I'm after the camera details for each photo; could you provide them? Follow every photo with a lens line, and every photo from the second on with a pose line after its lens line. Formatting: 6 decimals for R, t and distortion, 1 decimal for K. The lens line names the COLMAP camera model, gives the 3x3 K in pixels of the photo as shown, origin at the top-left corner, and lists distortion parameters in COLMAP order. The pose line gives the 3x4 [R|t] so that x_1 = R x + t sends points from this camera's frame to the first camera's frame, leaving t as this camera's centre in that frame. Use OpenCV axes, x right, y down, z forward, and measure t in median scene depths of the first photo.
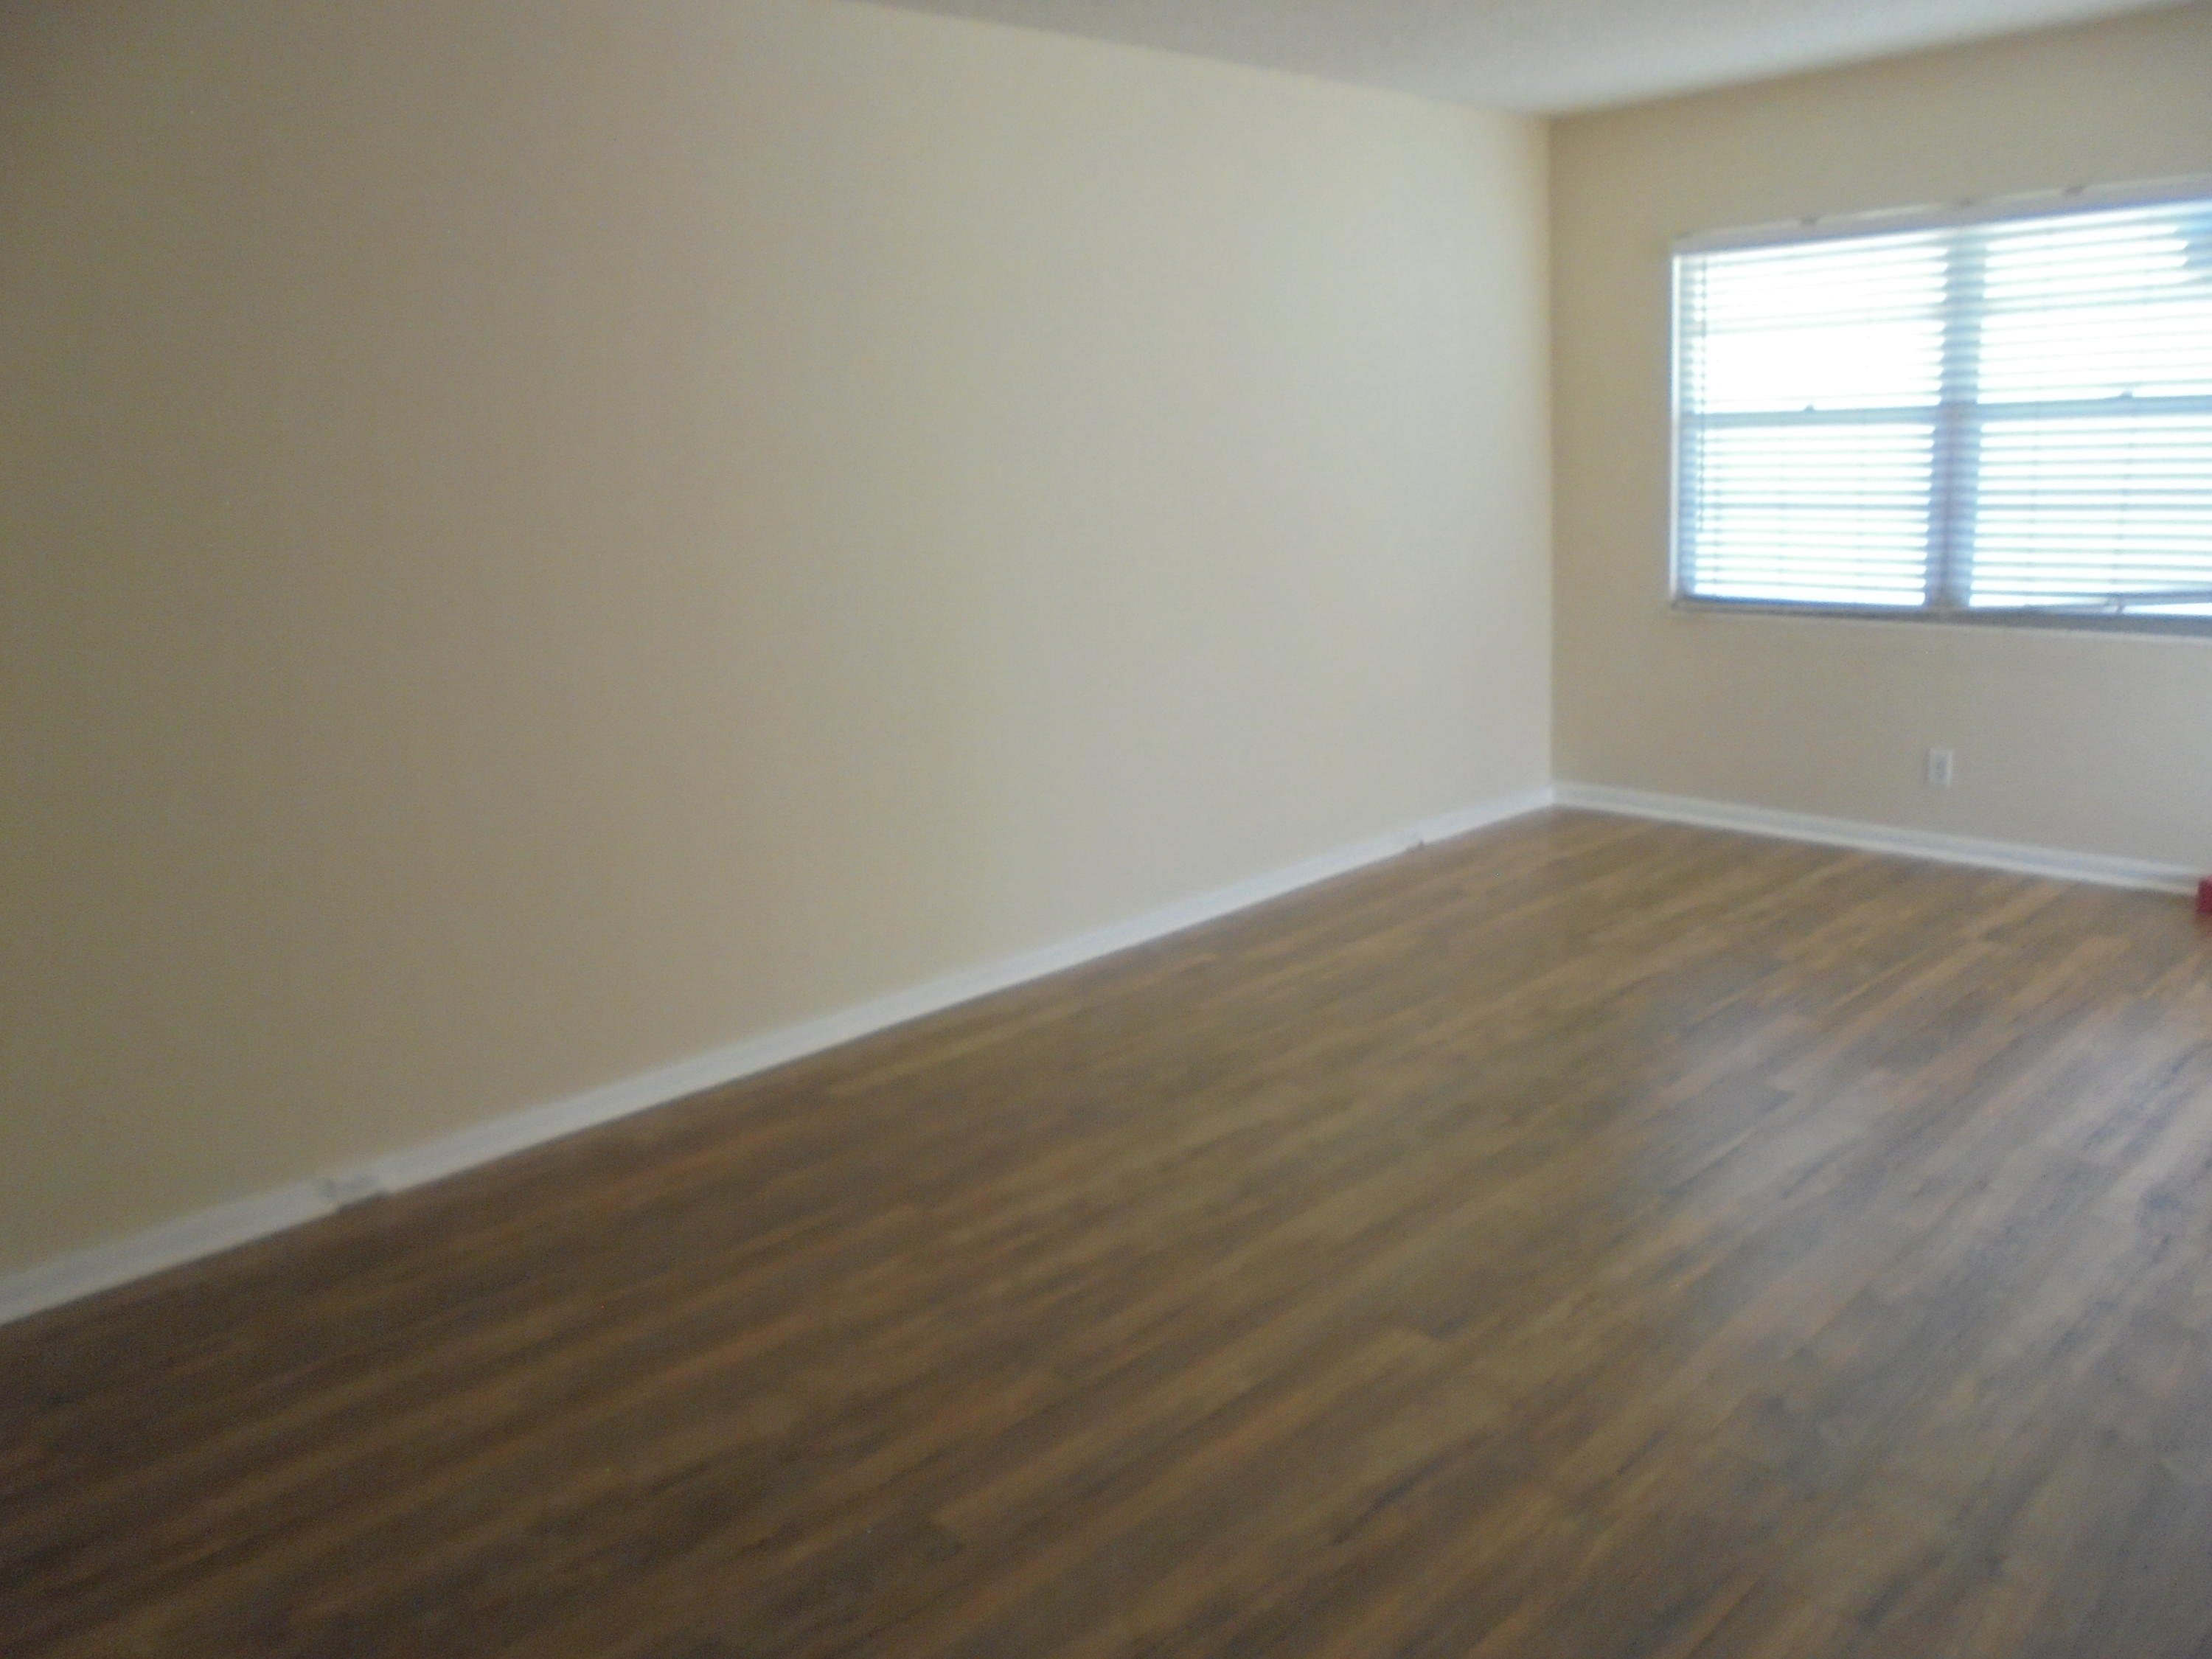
lens RADIAL K [[1653.2, 0, 1106.0], [0, 1653.2, 829.5], [0, 0, 1]] dist [-0.167168, 0.145485]
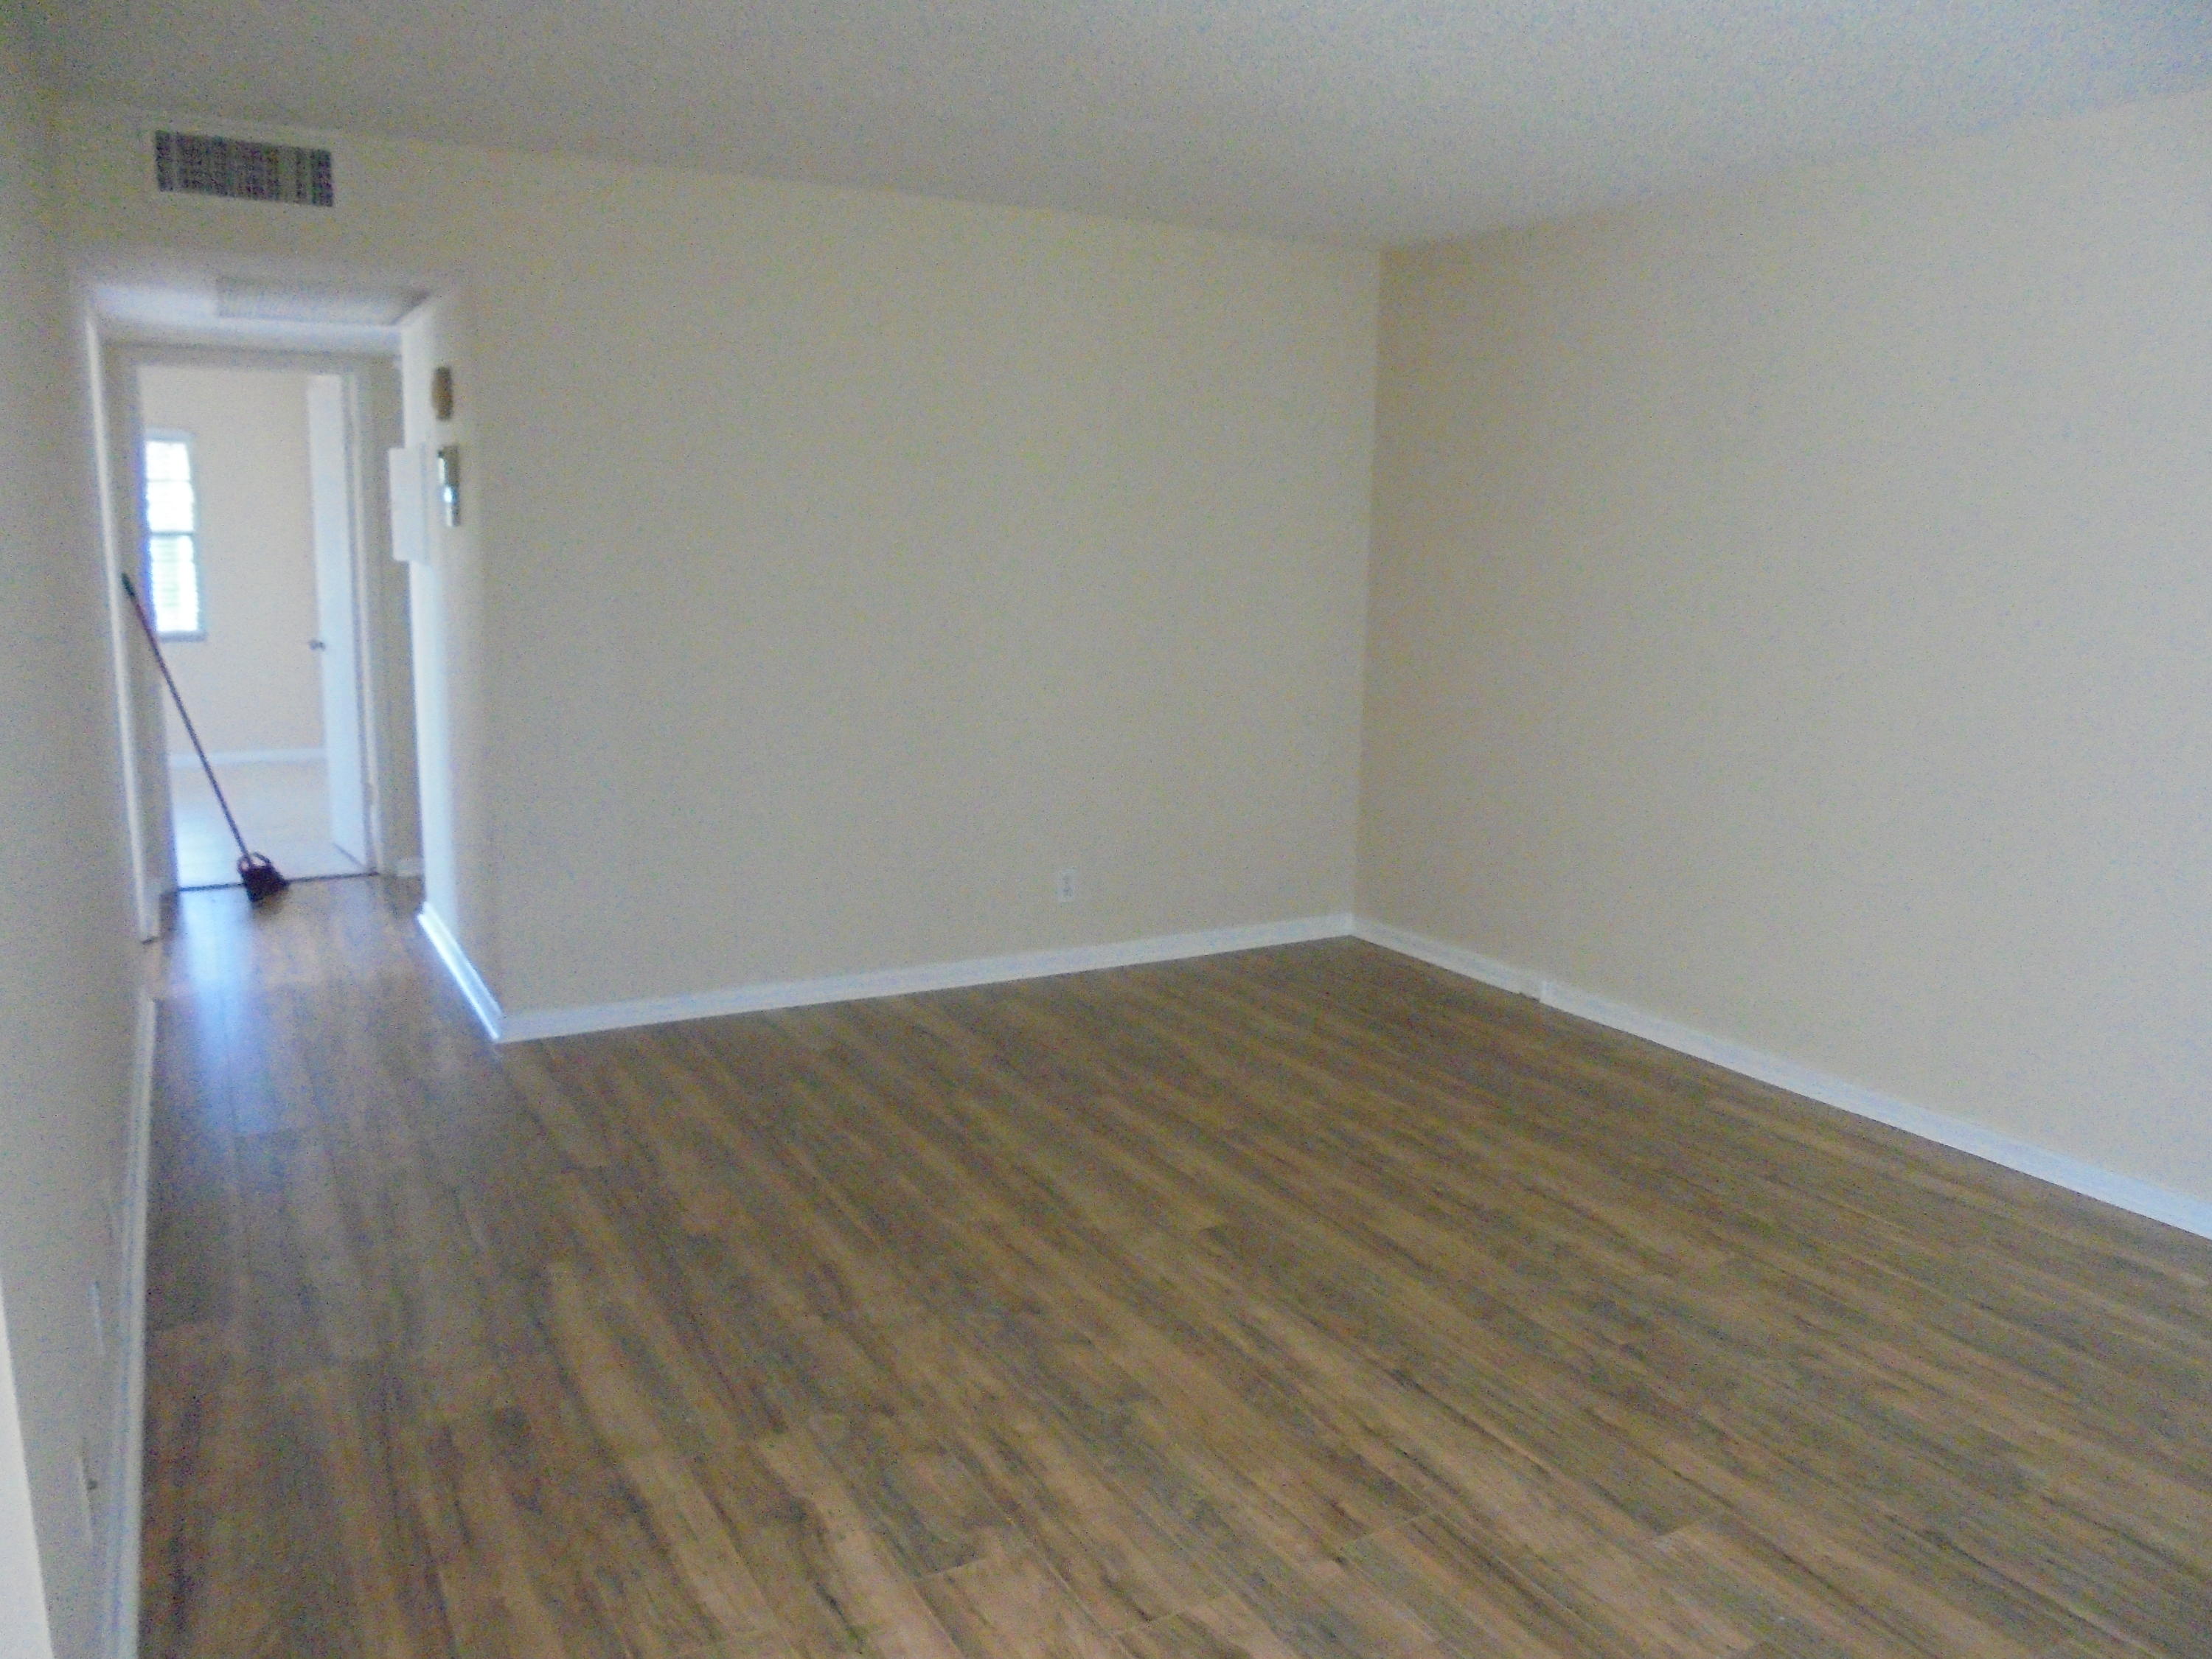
lens RADIAL K [[1653.2, 0, 1106.0], [0, 1653.2, 829.5], [0, 0, 1]] dist [-0.167168, 0.145485]
pose [[-0.225951, 0.227313, -0.947246, 1.185144], [-0.236783, 0.930414, 0.279755, -0.290143], [0.944923, 0.287503, -0.156404, 0.867616]]
